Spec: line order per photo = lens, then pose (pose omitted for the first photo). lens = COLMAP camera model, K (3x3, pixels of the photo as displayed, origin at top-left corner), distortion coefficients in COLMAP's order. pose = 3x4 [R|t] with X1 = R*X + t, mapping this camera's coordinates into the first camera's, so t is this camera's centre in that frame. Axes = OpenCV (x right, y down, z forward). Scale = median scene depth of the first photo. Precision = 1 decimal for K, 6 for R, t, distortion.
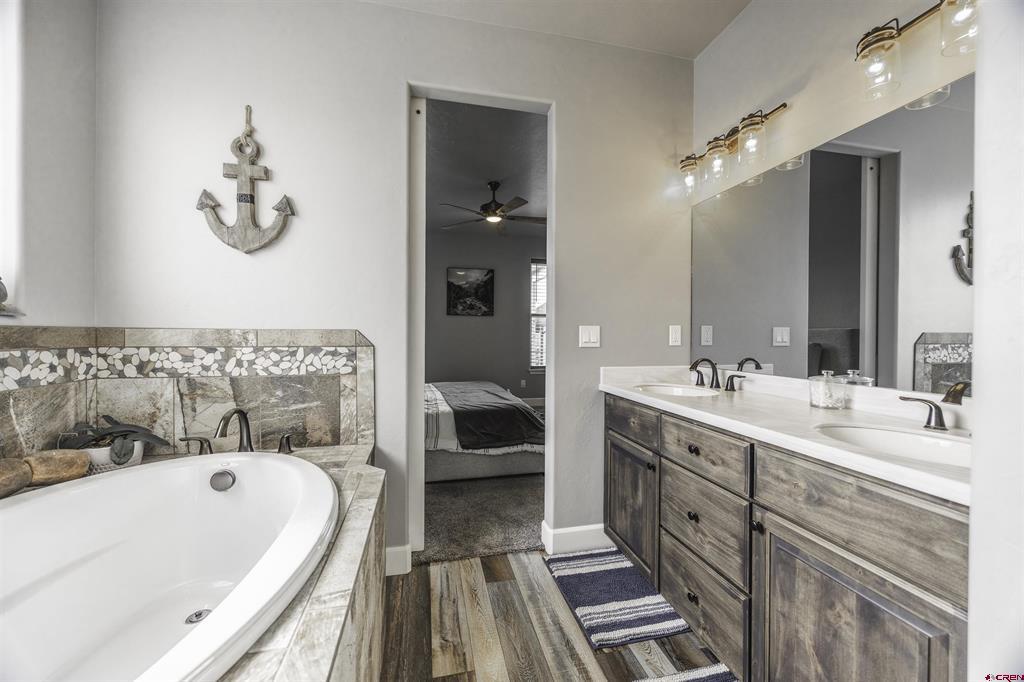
lens RADIAL K [[389.4, 0, 509.2], [0, 389.4, 339.3], [0, 0, 1]] dist [0.012158, -0.000105]
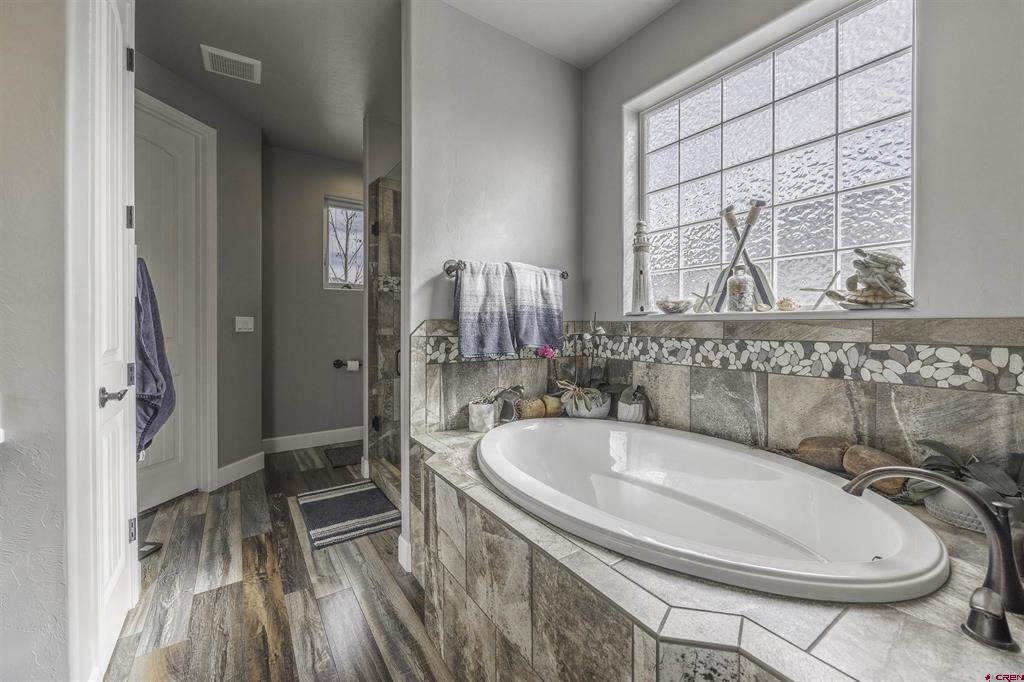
lens RADIAL K [[389.4, 0, 504.5], [0, 389.4, 321.8], [0, 0, 1]] dist [0.012158, -0.000105]
pose [[-0.925286, -0.002983, -0.379258, 0.015416], [-0.005295, 0.999973, 0.005054, -0.018344], [0.379233, 0.006685, -0.925277, 1.072422]]
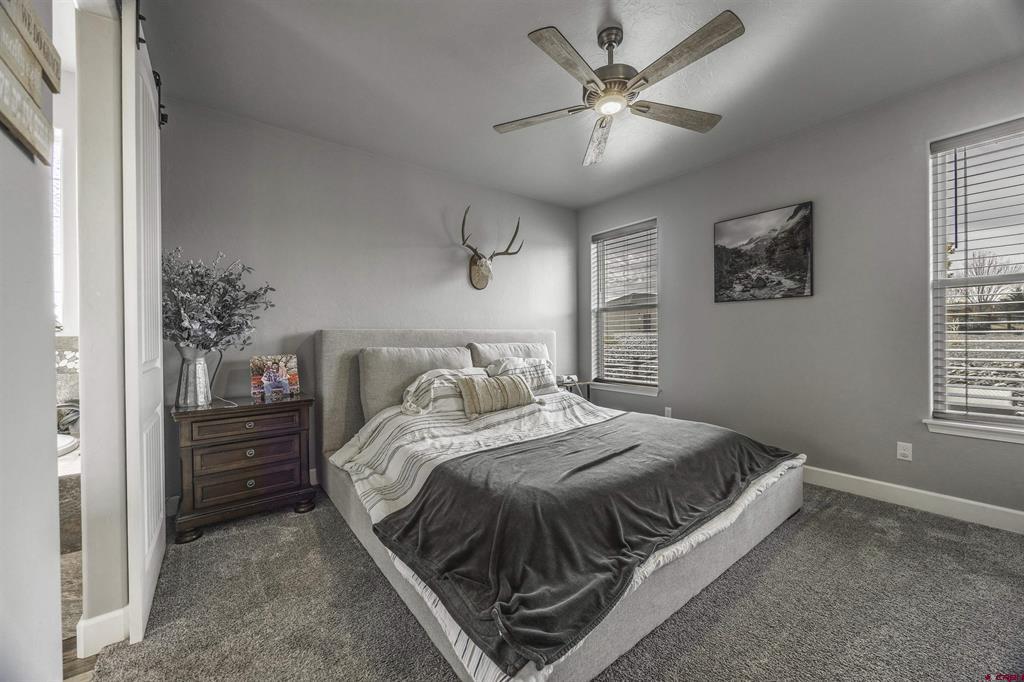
lens RADIAL K [[389.4, 0, 510.1], [0, 389.4, 342.0], [0, 0, 1]] dist [0.012158, -0.000105]
pose [[0.424850, 0.008412, -0.905225, 0.786524], [-0.001833, 0.999963, 0.008432, -0.019574], [0.905262, -0.001923, 0.424849, 1.437532]]
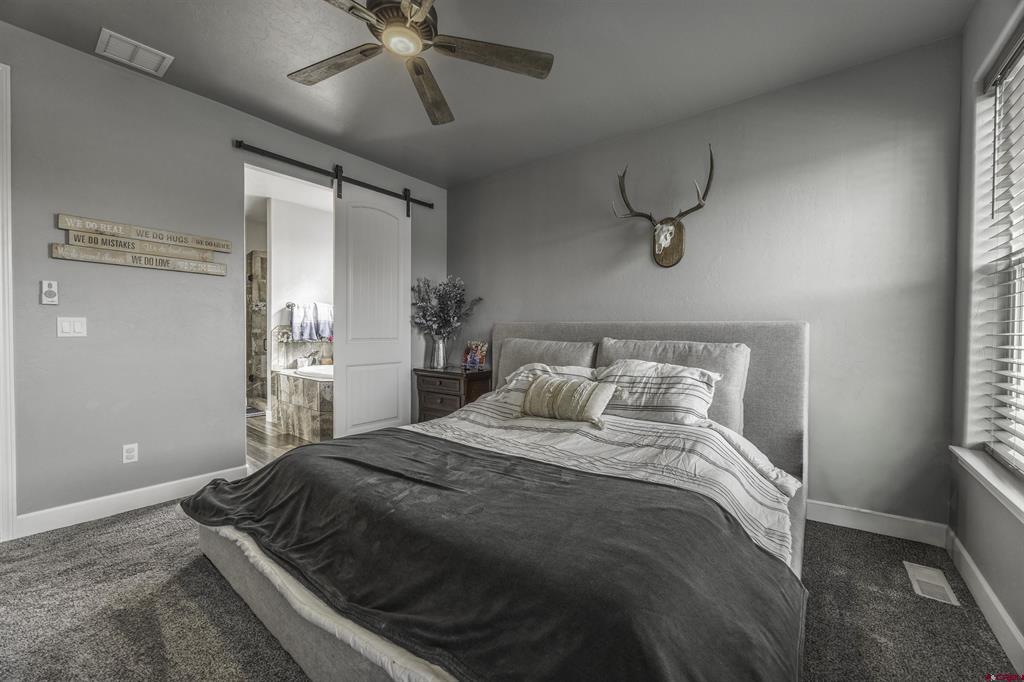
lens RADIAL K [[389.4, 0, 506.5], [0, 389.4, 336.0], [0, 0, 1]] dist [0.012158, -0.000105]
pose [[-0.770516, 0.001011, -0.637420, 0.303047], [-0.018694, 0.999533, 0.024183, -0.038168], [0.637147, 0.030549, -0.770137, 3.000671]]
